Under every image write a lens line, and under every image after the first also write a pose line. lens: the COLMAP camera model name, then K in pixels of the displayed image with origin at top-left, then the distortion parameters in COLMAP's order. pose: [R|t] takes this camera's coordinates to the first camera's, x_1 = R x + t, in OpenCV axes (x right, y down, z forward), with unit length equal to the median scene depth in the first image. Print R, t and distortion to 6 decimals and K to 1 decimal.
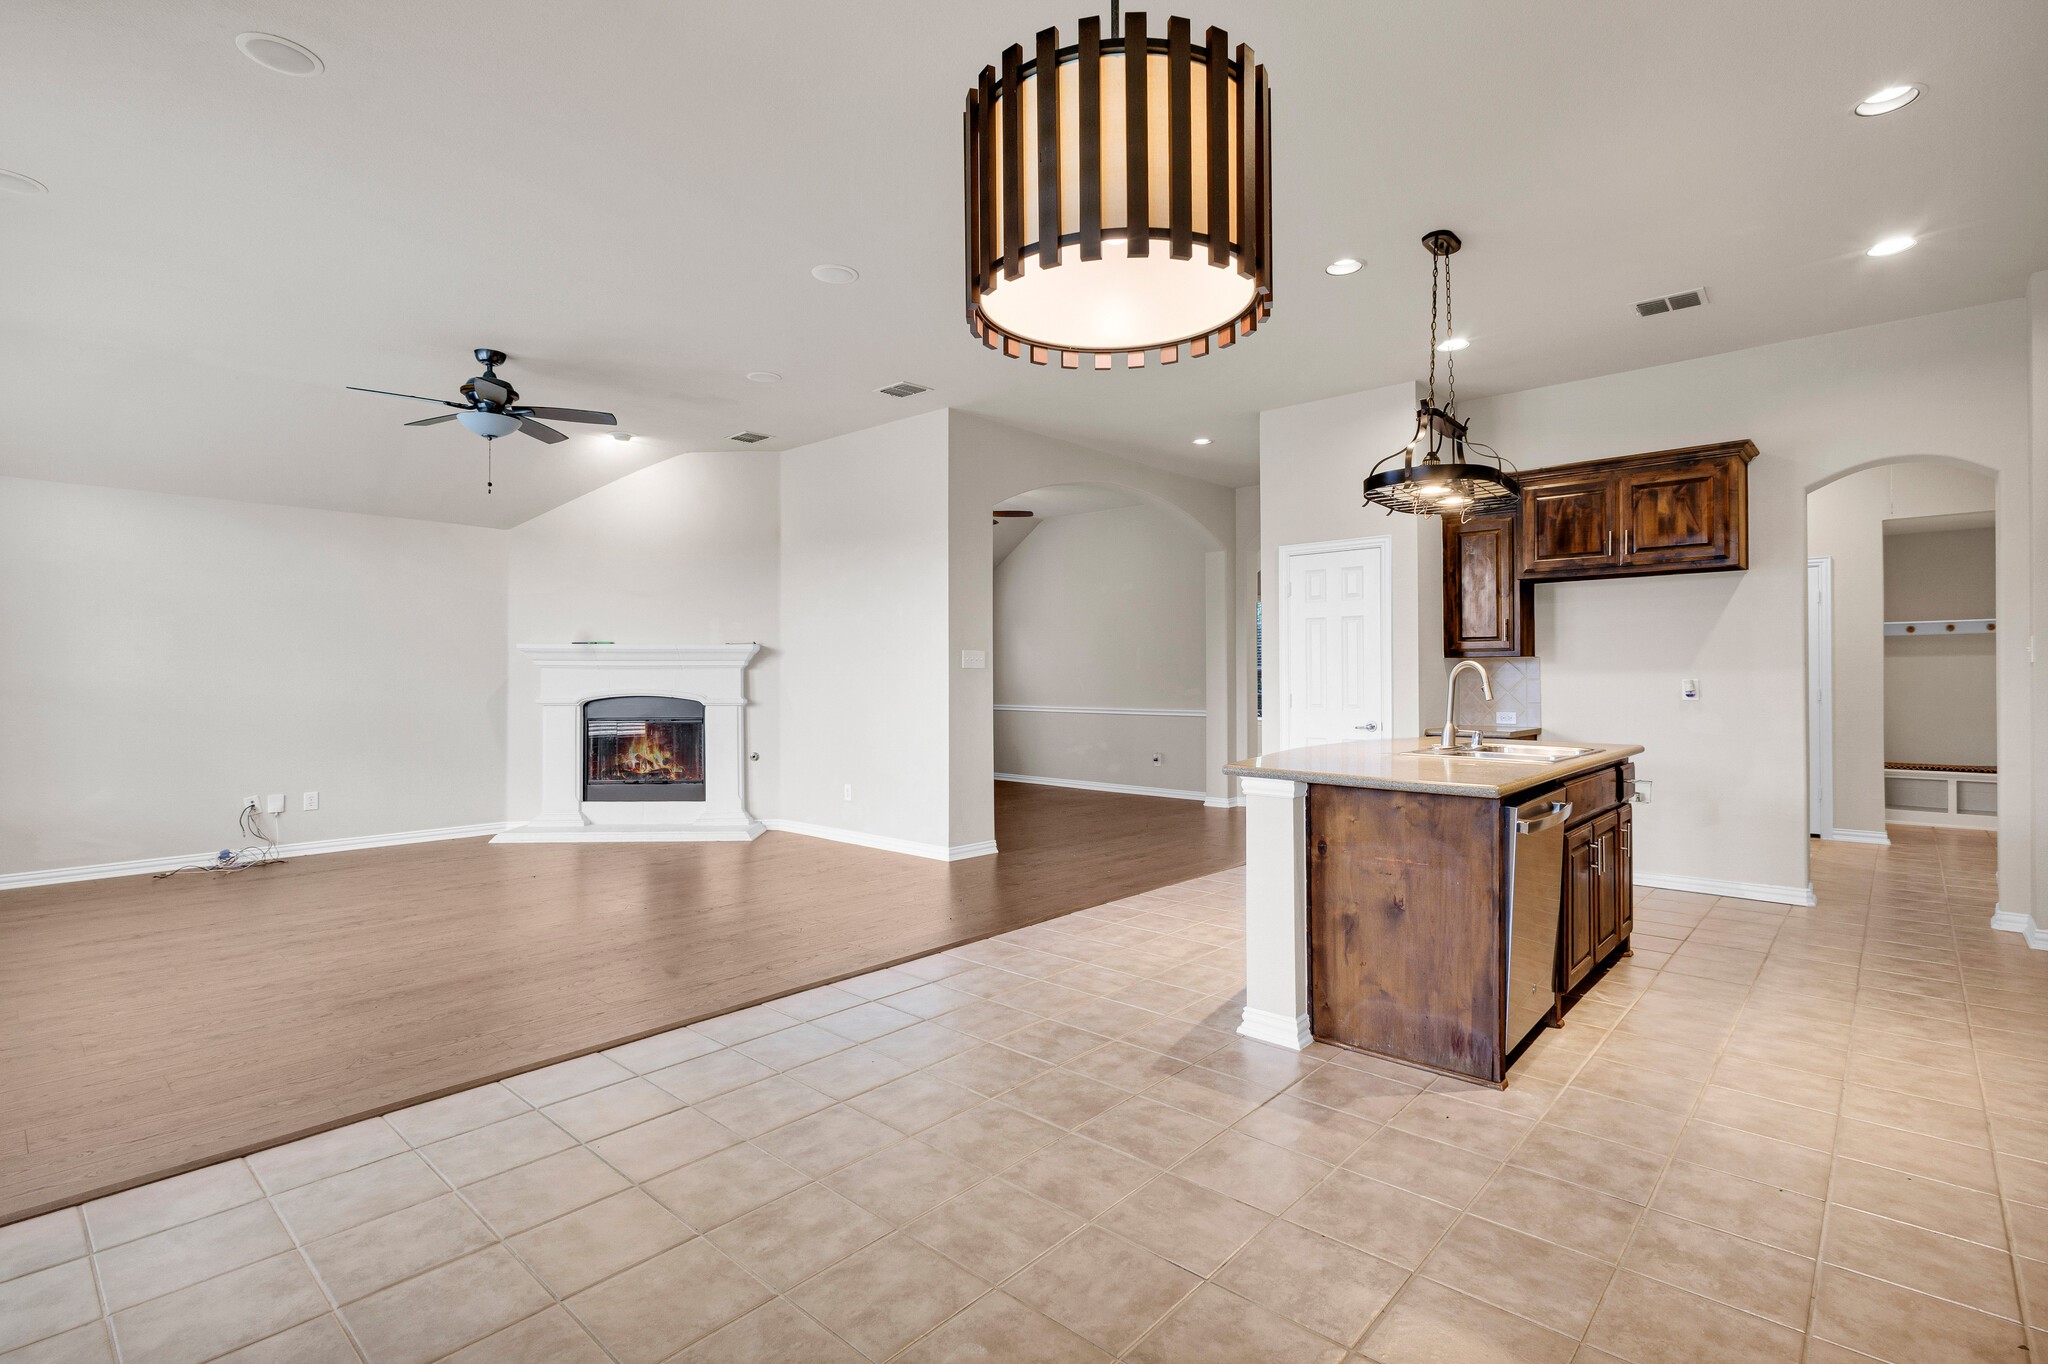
lens RADIAL K [[957.3, 0, 1015.7], [0, 957.3, 674.5], [0, 0, 1]] dist [0.002755, -0.000010]
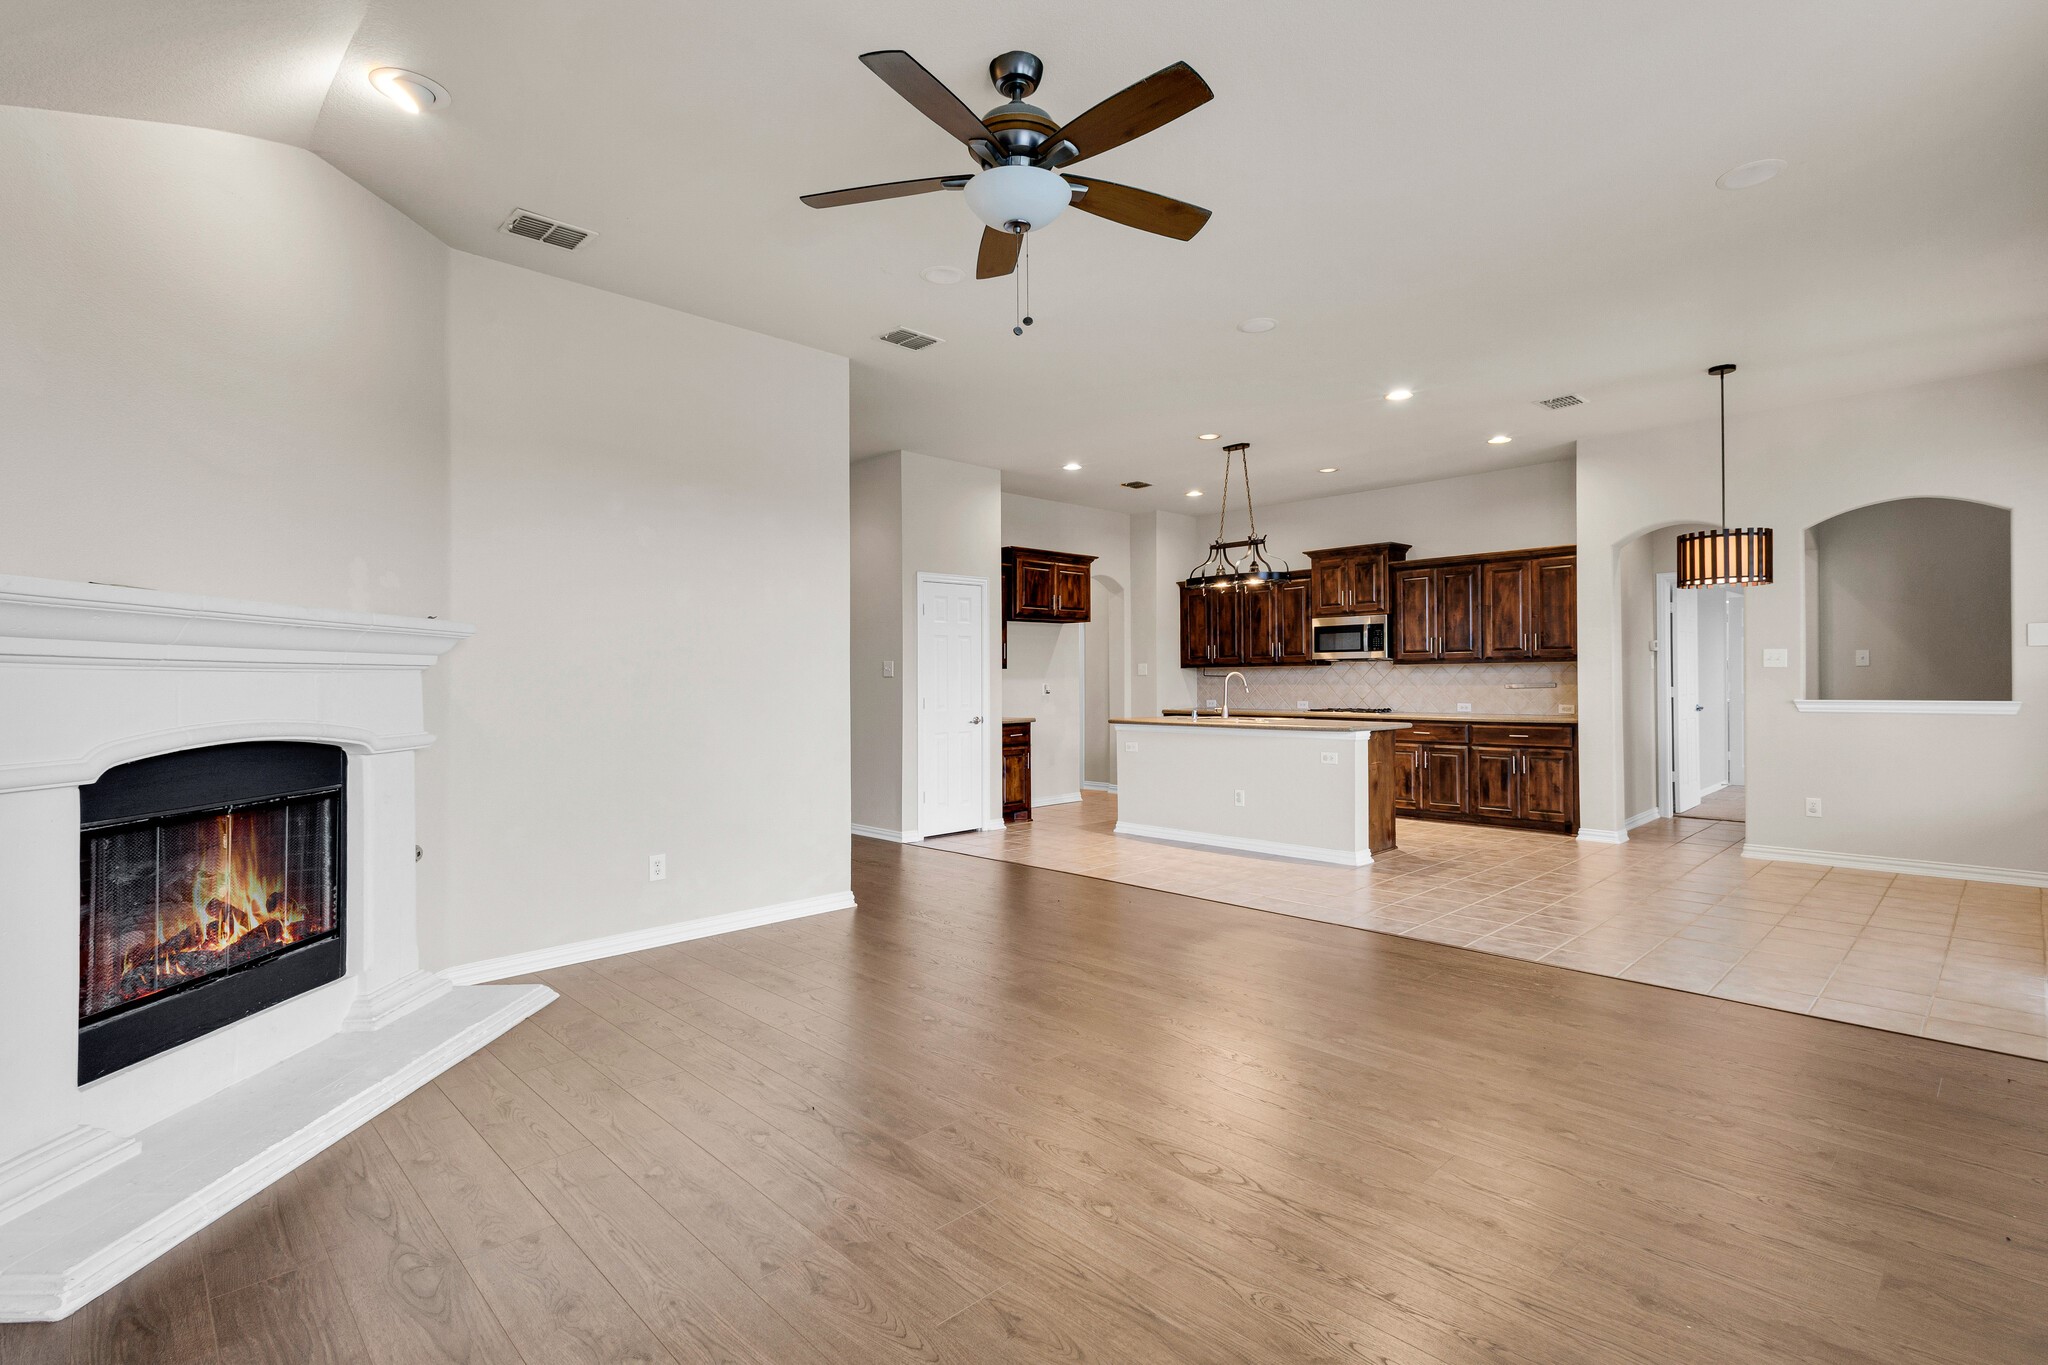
lens RADIAL K [[957.3, 0, 1015.7], [0, 957.3, 675.0], [0, 0, 1]] dist [0.002755, -0.000010]
pose [[0.073210, 0.005407, 0.997302, -1.112694], [0.005809, 0.999966, -0.005848, 0.000130], [-0.997300, 0.006222, 0.073176, 0.993319]]
